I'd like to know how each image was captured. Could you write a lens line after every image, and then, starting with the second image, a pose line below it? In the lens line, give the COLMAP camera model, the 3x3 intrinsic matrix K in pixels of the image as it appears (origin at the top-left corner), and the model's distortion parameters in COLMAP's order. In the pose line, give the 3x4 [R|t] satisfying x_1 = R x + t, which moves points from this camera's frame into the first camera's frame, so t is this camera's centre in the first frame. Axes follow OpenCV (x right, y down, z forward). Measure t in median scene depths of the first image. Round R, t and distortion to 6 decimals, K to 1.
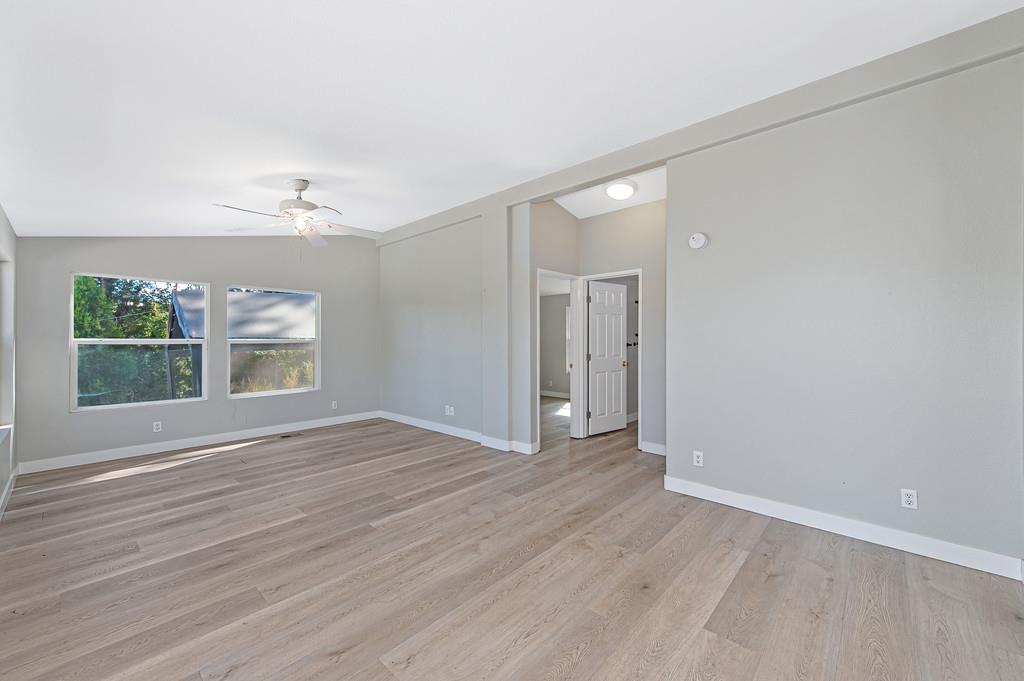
lens RADIAL K [[405.8, 0, 511.6], [0, 405.8, 337.7], [0, 0, 1]] dist [0.000007, -0.000055]
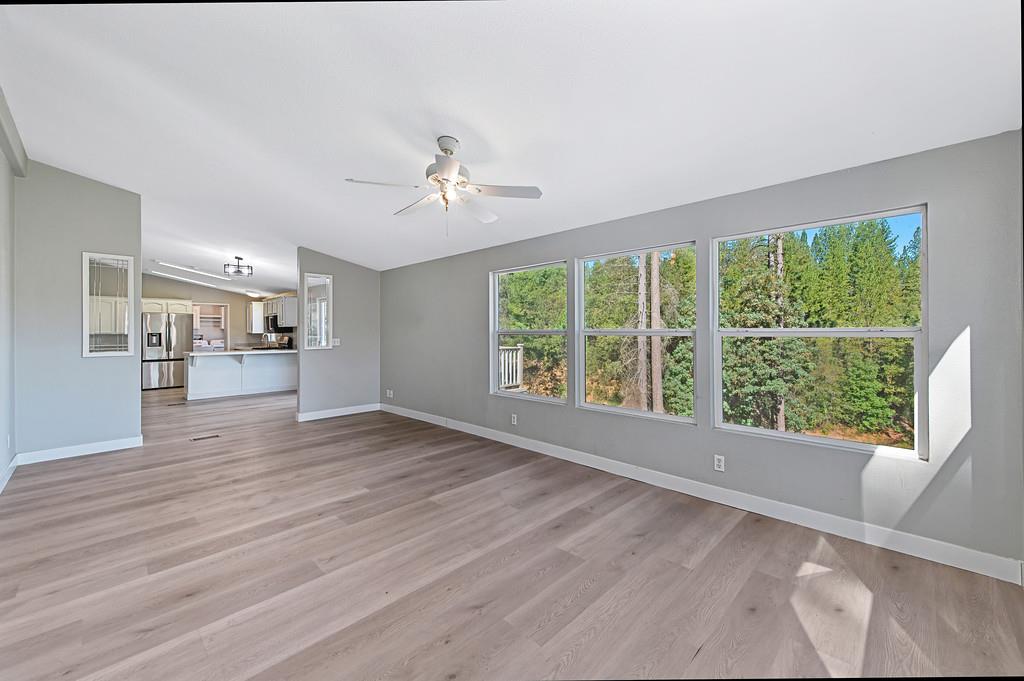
lens RADIAL K [[405.8, 0, 511.6], [0, 405.8, 337.7], [0, 0, 1]] dist [0.000007, -0.000055]
pose [[-0.999473, 0.001870, 0.032413, -0.663638], [0.002043, 0.999984, 0.005317, 0.014259], [-0.032403, 0.005380, -0.999460, 1.788272]]
